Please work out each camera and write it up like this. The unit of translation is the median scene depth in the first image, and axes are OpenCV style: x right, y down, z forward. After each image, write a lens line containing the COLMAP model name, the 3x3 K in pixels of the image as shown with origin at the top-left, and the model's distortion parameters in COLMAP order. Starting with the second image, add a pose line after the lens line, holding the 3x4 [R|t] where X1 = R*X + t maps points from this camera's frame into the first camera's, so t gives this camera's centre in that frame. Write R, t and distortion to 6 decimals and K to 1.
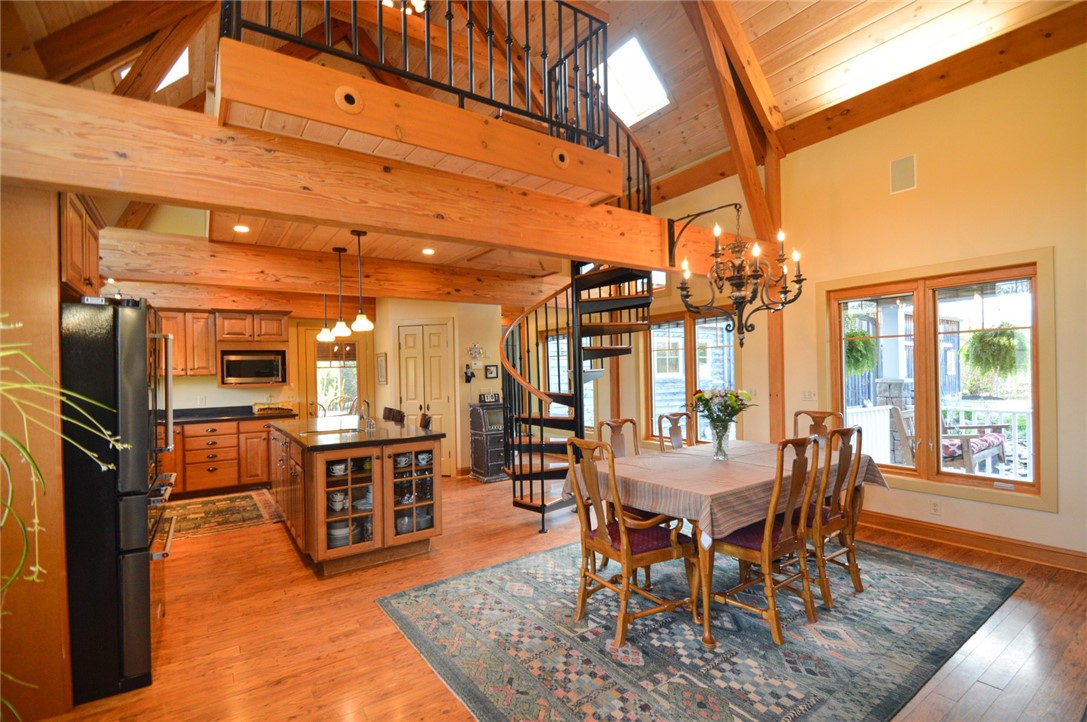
lens RADIAL K [[497.2, 0, 547.7], [0, 497.2, 366.2], [0, 0, 1]] dist [-0.001213, -0.000519]
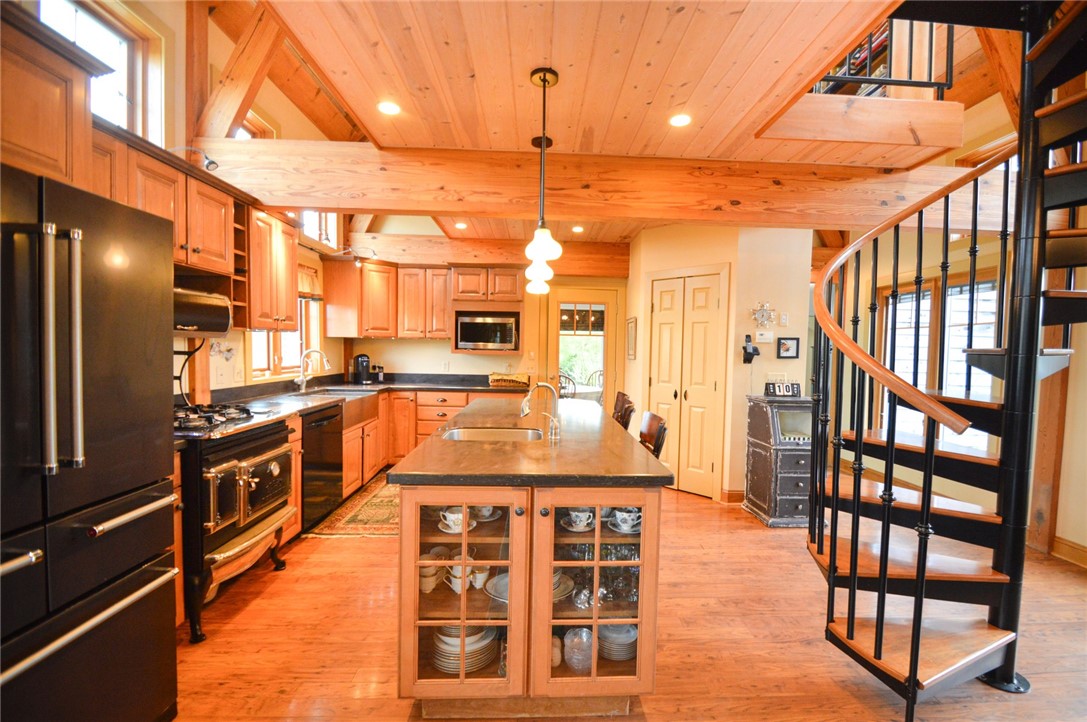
lens RADIAL K [[497.2, 0, 558.3], [0, 497.2, 367.8], [0, 0, 1]] dist [-0.001213, -0.000519]
pose [[0.857864, 0.061459, -0.510188, -0.046696], [-0.036602, 0.997608, 0.058631, 0.011458], [0.512572, -0.031624, 0.858062, 0.359343]]
